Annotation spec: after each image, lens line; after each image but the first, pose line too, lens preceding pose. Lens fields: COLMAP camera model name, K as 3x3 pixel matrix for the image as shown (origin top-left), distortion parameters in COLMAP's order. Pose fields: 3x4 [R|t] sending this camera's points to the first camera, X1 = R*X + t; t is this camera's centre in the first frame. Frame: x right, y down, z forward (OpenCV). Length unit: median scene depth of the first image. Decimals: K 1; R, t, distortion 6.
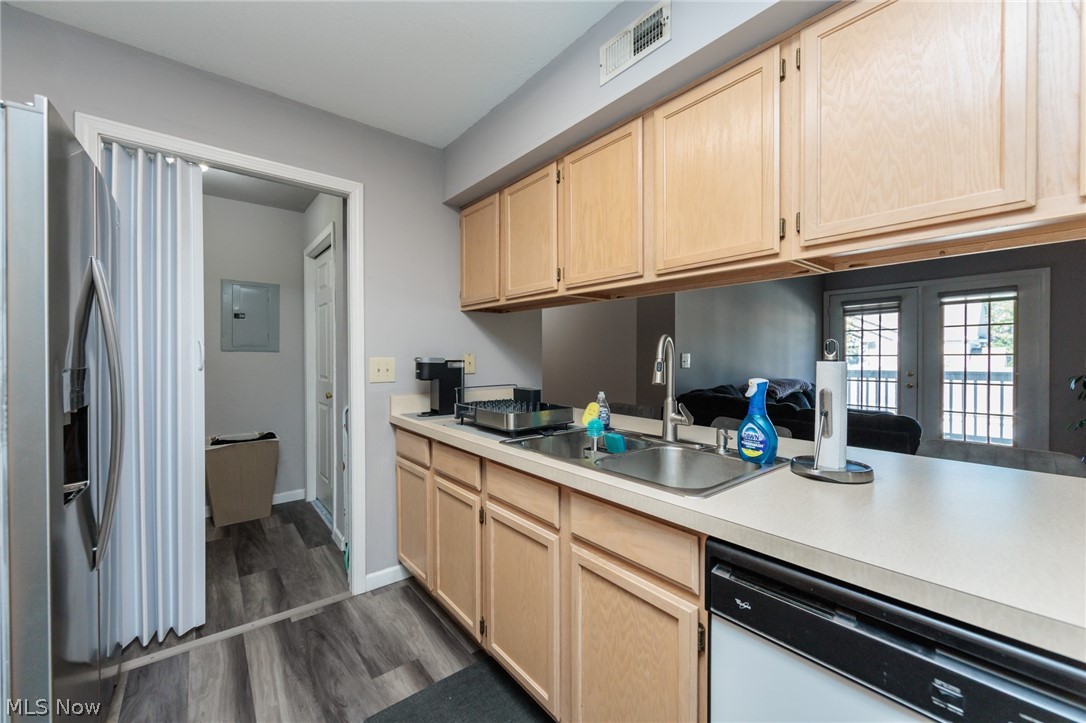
lens RADIAL K [[424.0, 0, 549.4], [0, 424.0, 361.0], [0, 0, 1]] dist [-0.003515, -0.000150]
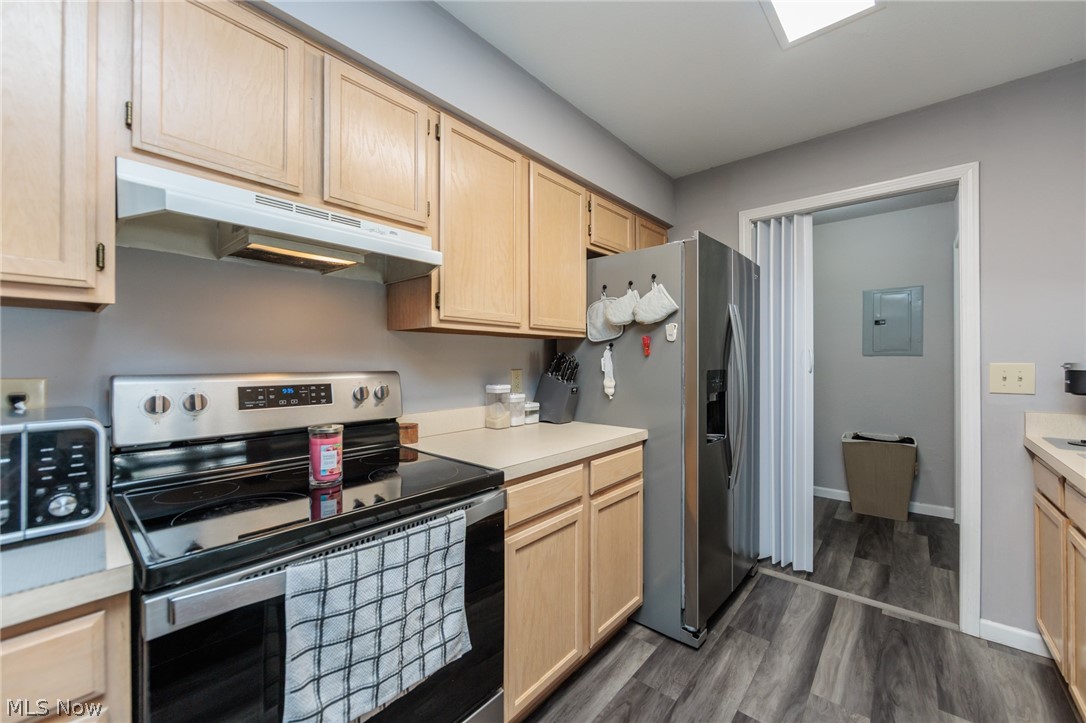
lens RADIAL K [[424.0, 0, 549.4], [0, 424.0, 361.0], [0, 0, 1]] dist [-0.003515, -0.000150]
pose [[0.186647, 0.000957, -0.982427, 0.251355], [-0.006769, 0.999977, -0.000313, -0.006085], [0.982404, 0.006709, 0.186649, -0.015709]]
